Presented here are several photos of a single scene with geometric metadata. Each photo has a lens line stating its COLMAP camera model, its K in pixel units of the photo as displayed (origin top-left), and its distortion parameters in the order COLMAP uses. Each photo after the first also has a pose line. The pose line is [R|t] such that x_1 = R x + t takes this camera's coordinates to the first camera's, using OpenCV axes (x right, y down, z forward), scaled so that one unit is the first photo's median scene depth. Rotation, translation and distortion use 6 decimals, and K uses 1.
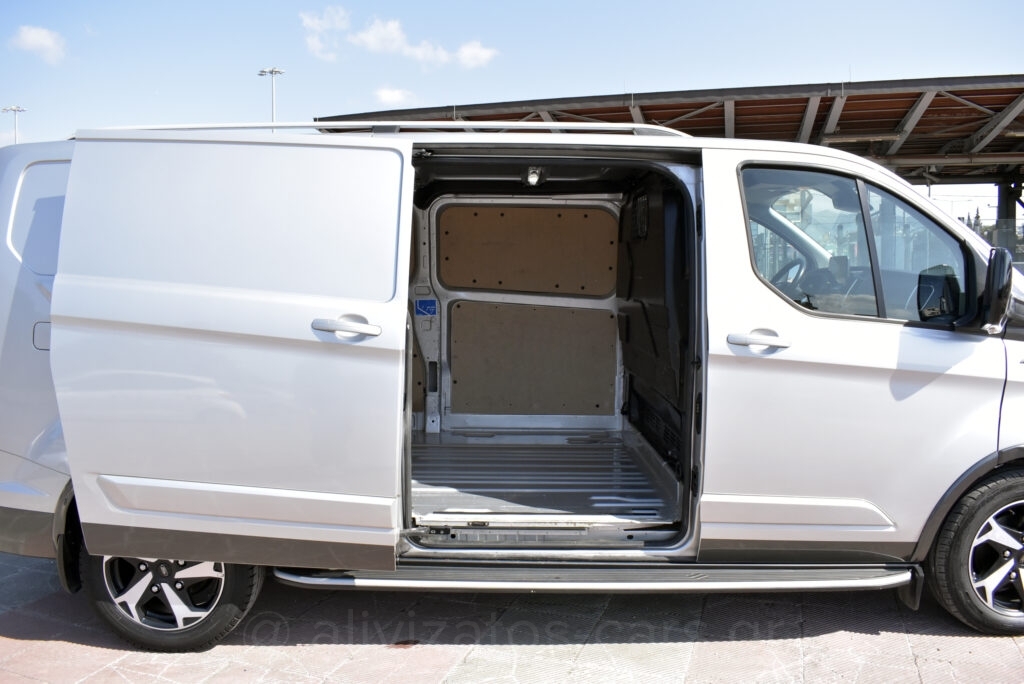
lens RADIAL K [[797.2, 0, 512.0], [0, 797.2, 342.0], [0, 0, 1]] dist [-0.095396, 0.008630]
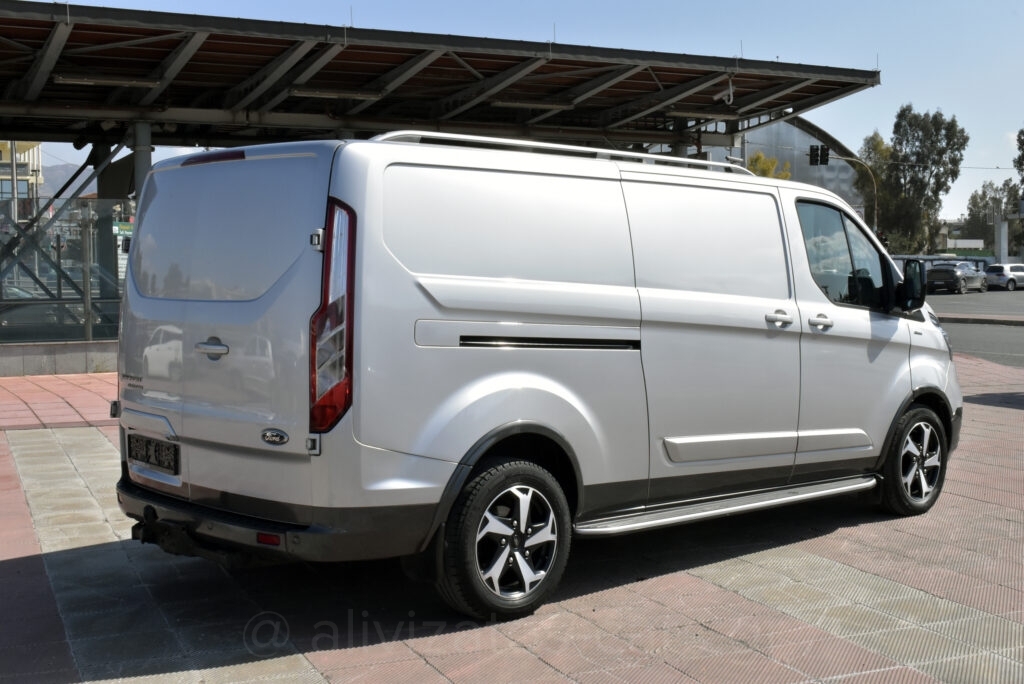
lens RADIAL K [[1295.0, 0, 512.0], [0, 1295.0, 342.0], [0, 0, 1]] dist [-0.026587, -0.018841]
pose [[0.737785, -0.033327, 0.674213, -1.670987], [0.051549, 0.998646, -0.007046, 0.021653], [-0.673065, 0.039954, 0.738503, -0.370007]]
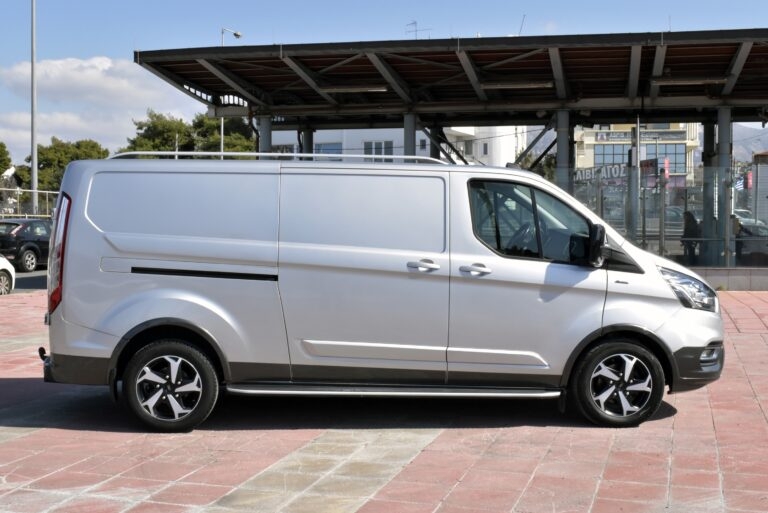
lens RADIAL K [[1027.7, 0, 384.0], [0, 1027.7, 256.5], [0, 0, 1]] dist [-0.043227, -0.040635]
pose [[0.998569, 0.006941, 0.053023, -0.055225], [-0.005071, 0.999363, -0.035325, 0.056574], [-0.053235, 0.035006, 0.997968, -1.541863]]
